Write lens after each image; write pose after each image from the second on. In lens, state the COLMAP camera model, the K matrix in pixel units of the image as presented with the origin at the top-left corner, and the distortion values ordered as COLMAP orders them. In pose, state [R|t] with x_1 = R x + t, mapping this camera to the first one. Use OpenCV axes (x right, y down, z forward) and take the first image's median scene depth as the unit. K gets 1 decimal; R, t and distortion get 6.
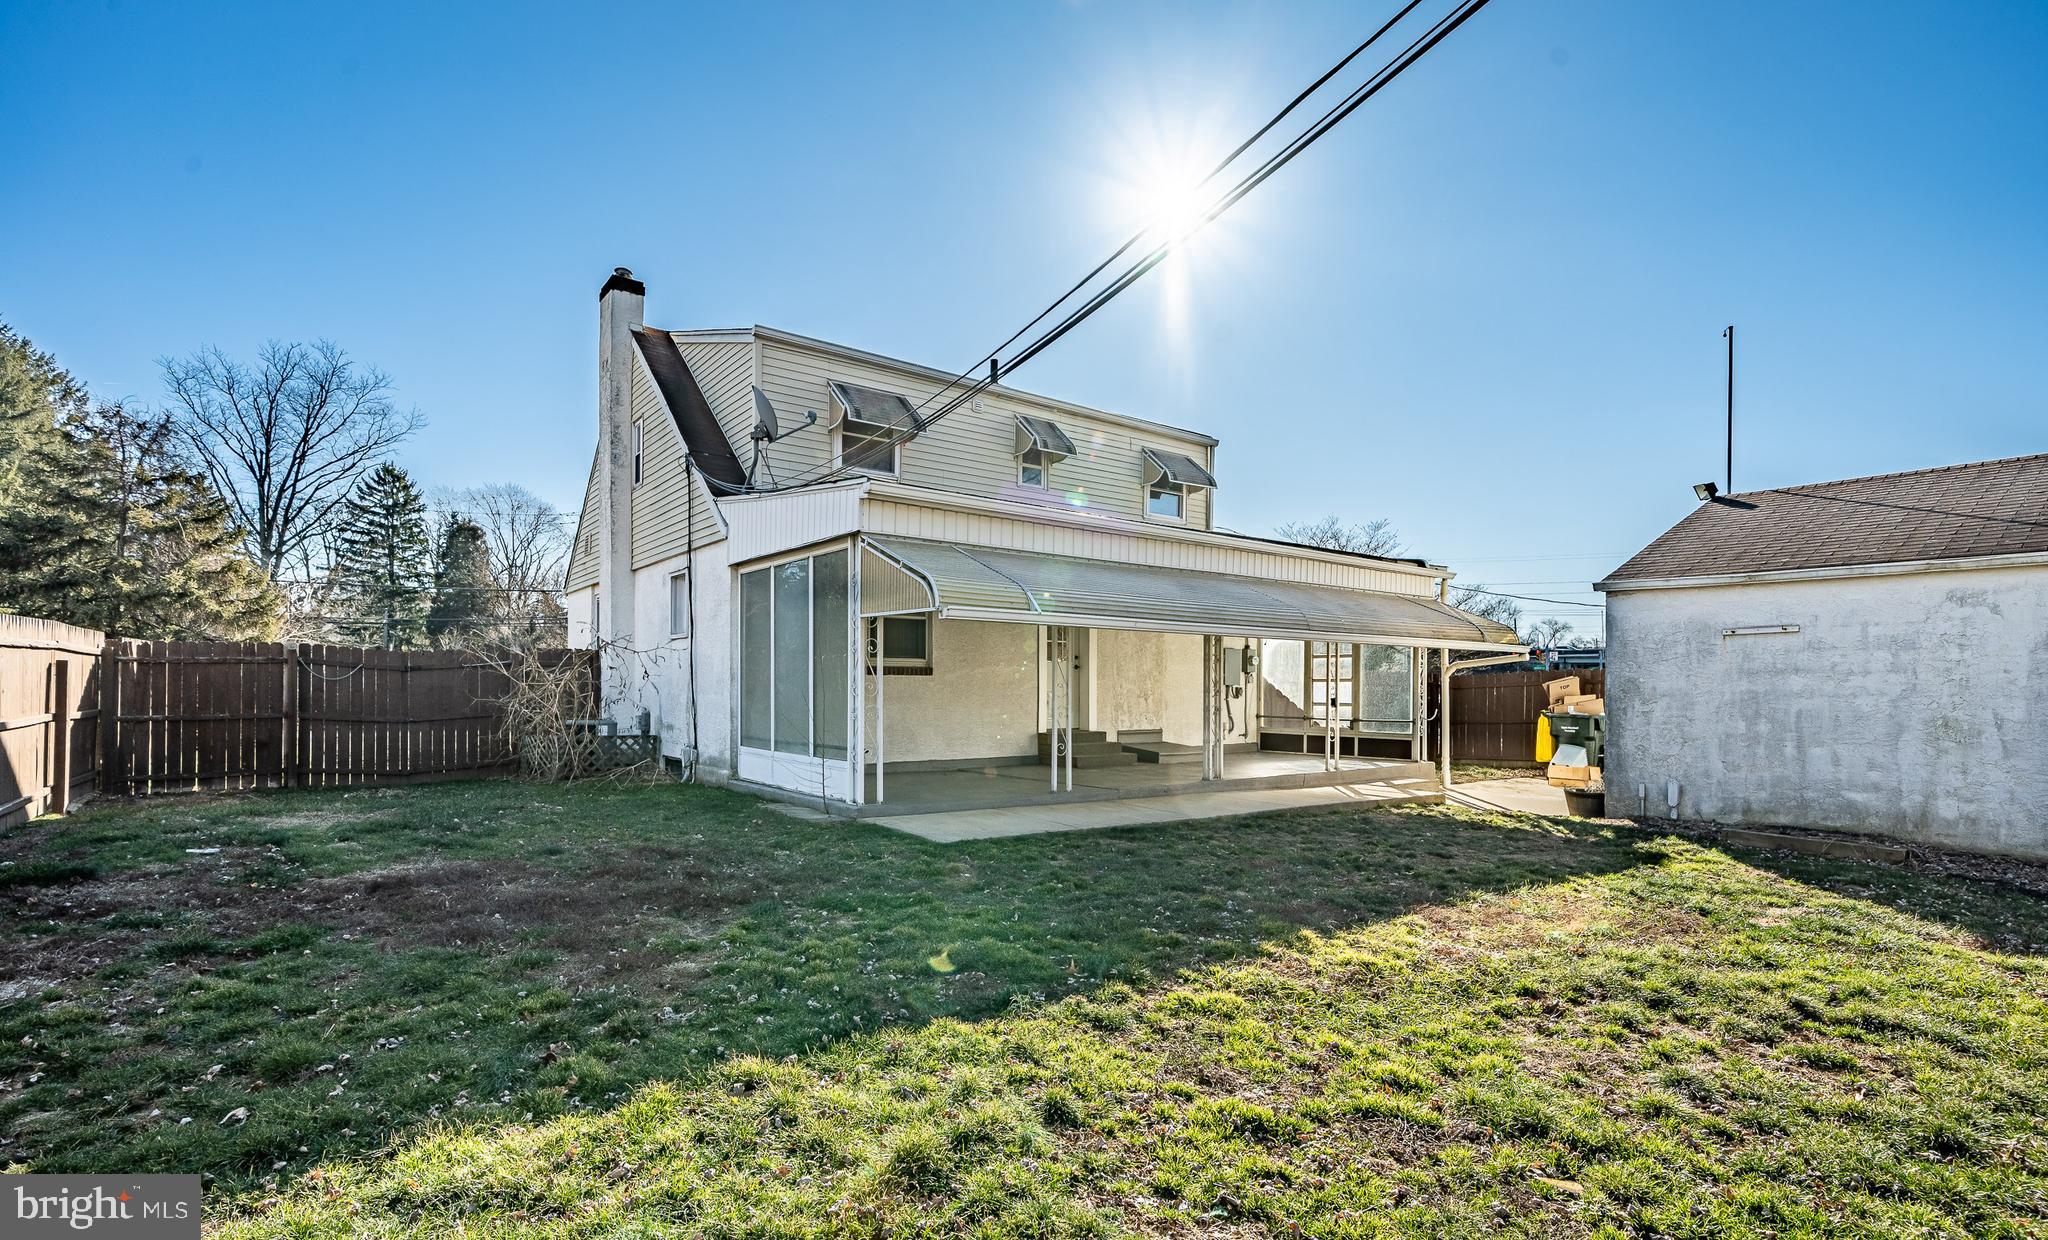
lens RADIAL K [[948.5, 0, 964.2], [0, 948.5, 686.1], [0, 0, 1]] dist [-0.001183, 0.000830]
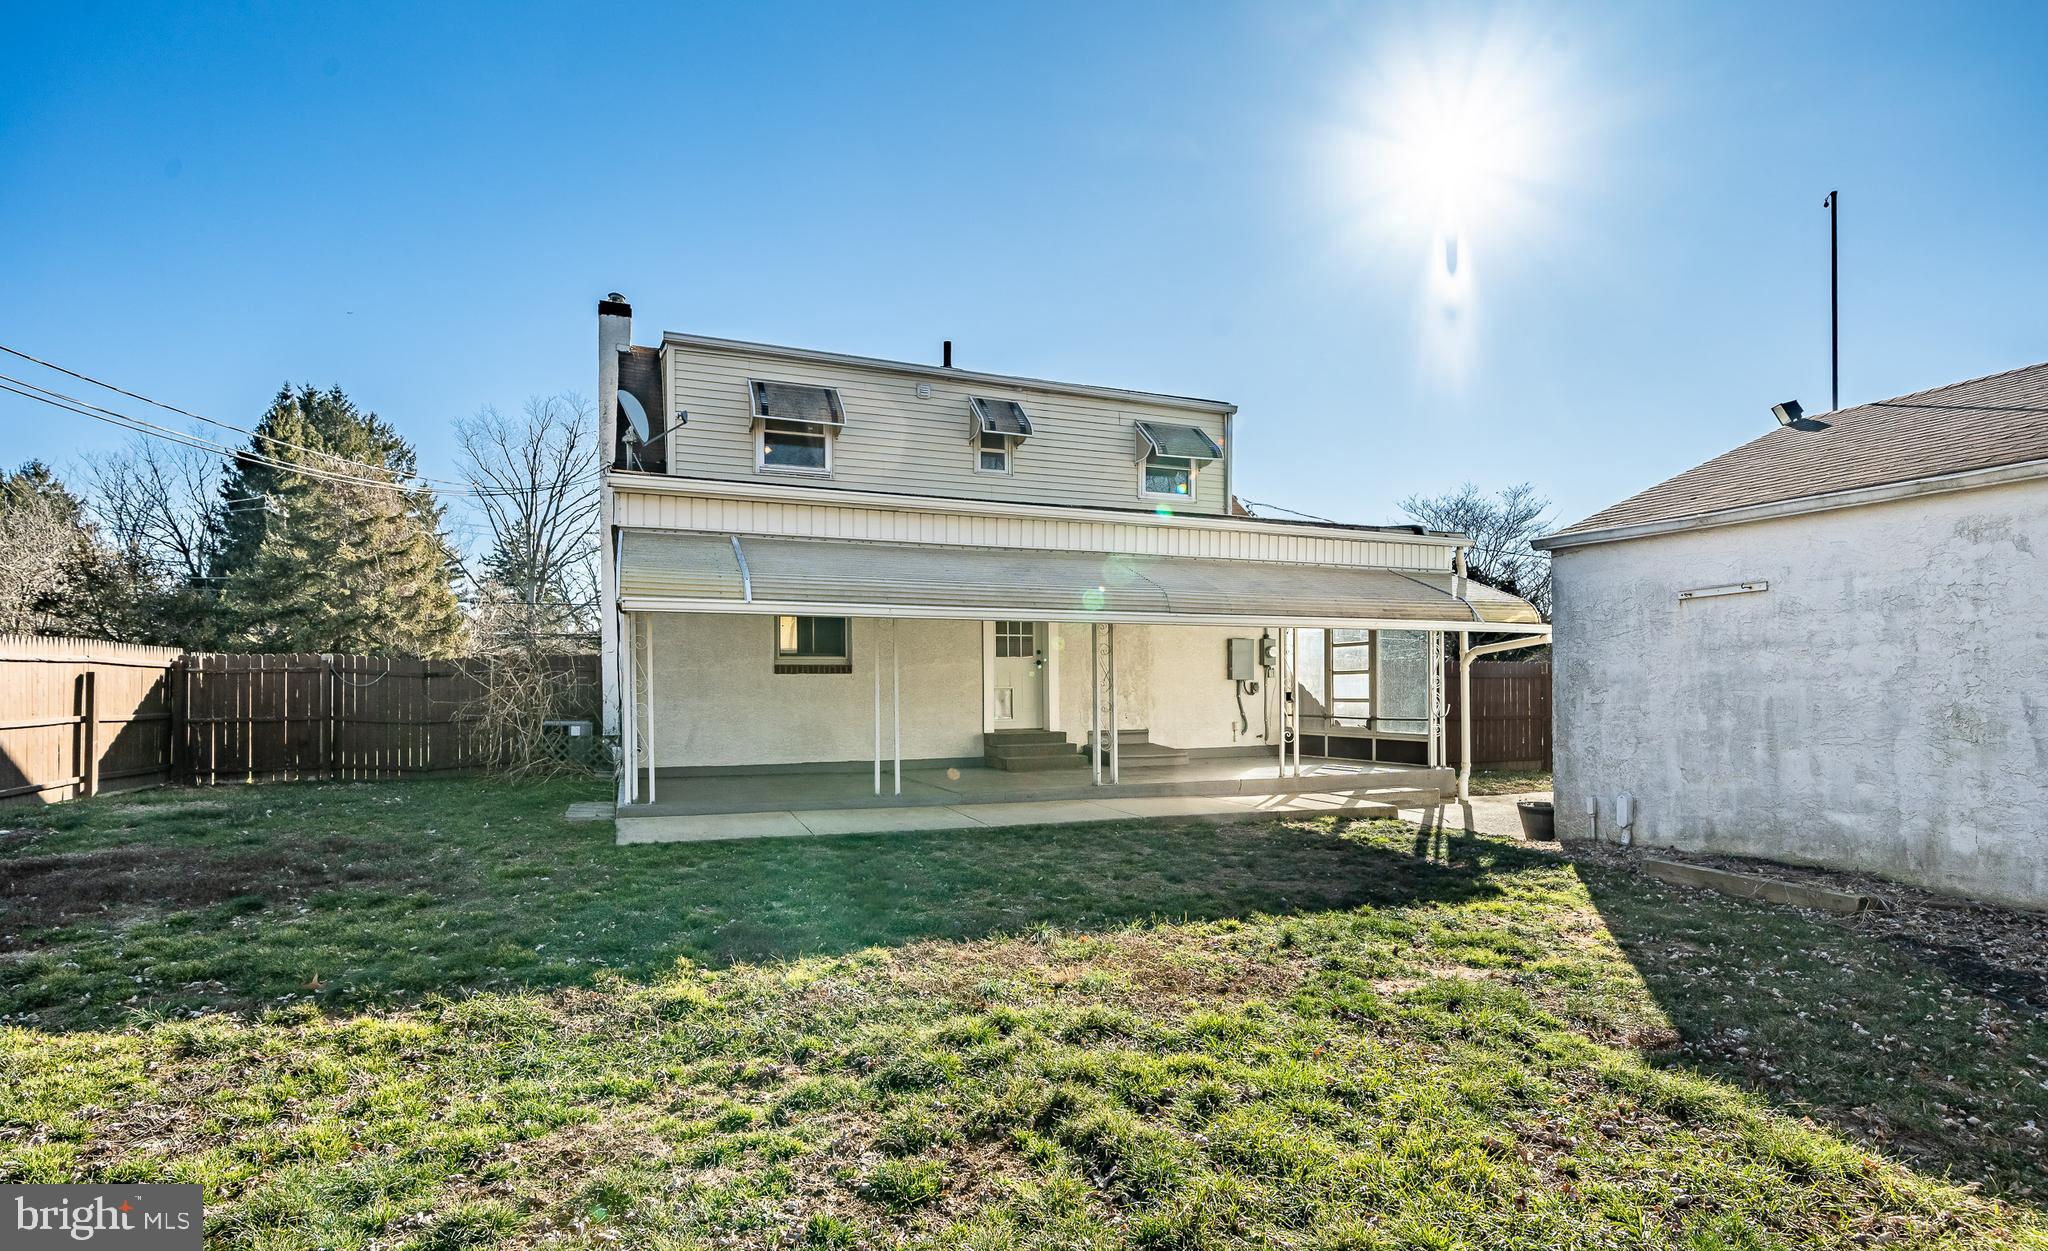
lens RADIAL K [[948.5, 0, 975.2], [0, 948.5, 680.4], [0, 0, 1]] dist [-0.001183, 0.000830]
pose [[0.965963, -0.014818, -0.258254, 0.362615], [0.012097, 0.999853, -0.012122, 0.009874], [0.258396, 0.008585, 0.966001, 0.106519]]
